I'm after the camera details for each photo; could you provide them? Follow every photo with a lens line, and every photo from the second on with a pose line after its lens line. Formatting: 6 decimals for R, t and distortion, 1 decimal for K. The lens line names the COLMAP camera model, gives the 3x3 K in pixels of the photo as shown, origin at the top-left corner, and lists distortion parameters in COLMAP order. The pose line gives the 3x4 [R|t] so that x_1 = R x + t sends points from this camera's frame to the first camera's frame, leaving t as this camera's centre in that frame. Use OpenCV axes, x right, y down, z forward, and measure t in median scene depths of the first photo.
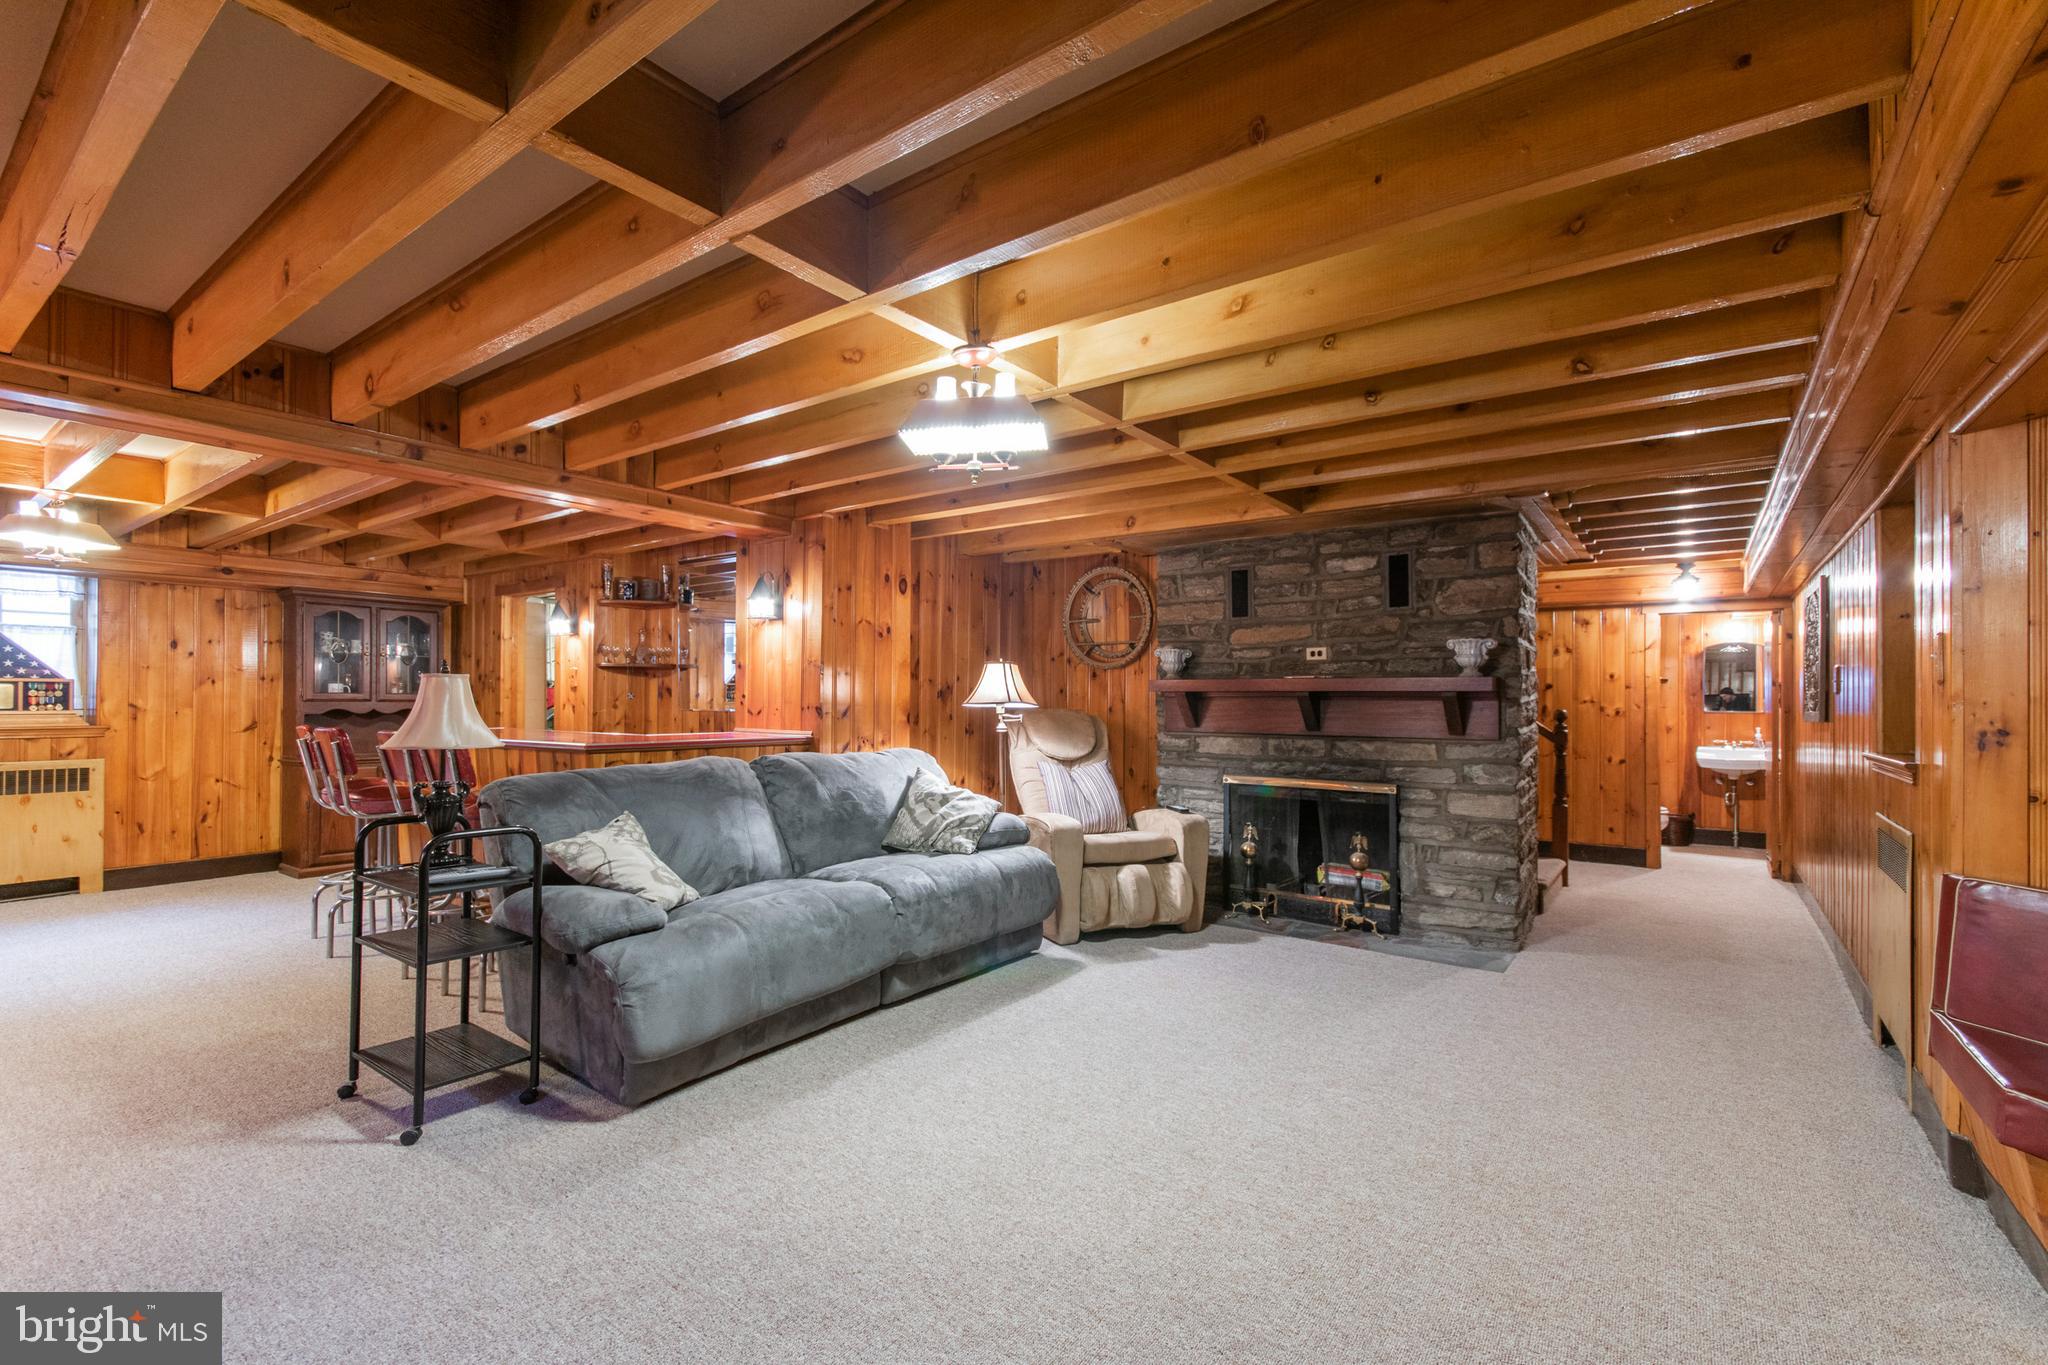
lens RADIAL K [[902.3, 0, 1006.3], [0, 902.3, 693.6], [0, 0, 1]] dist [0.002047, 0.000464]
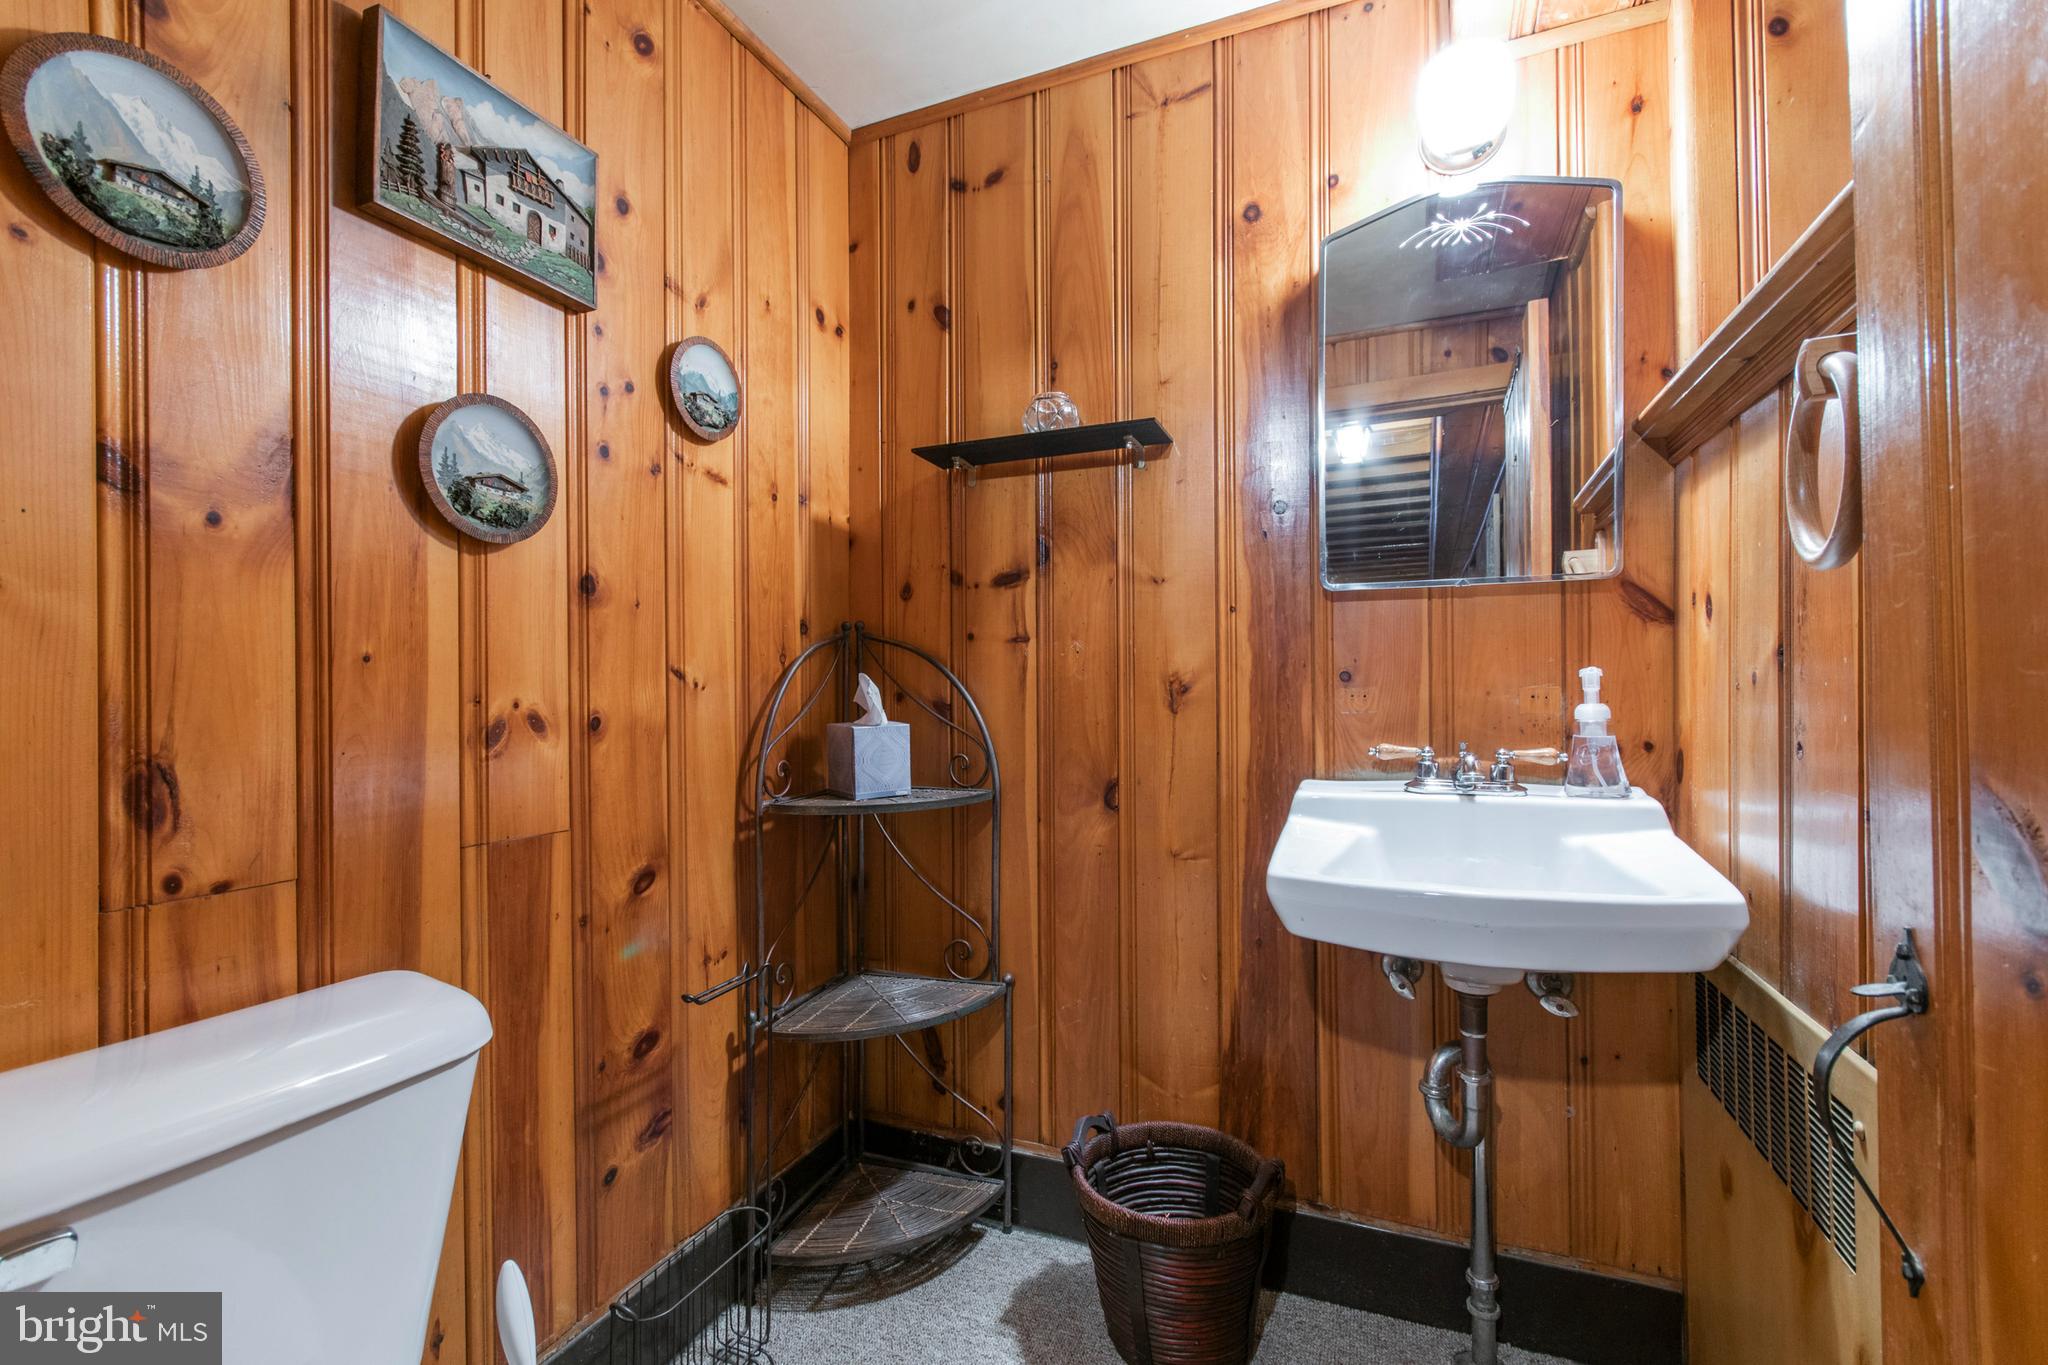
lens RADIAL K [[902.3, 0, 1006.3], [0, 902.3, 693.6], [0, 0, 1]] dist [0.002047, 0.000464]
pose [[0.969391, -0.009769, 0.245327, 0.673230], [0.009306, 0.999952, 0.003049, 0.040325], [-0.245345, -0.000673, 0.969436, 0.850204]]
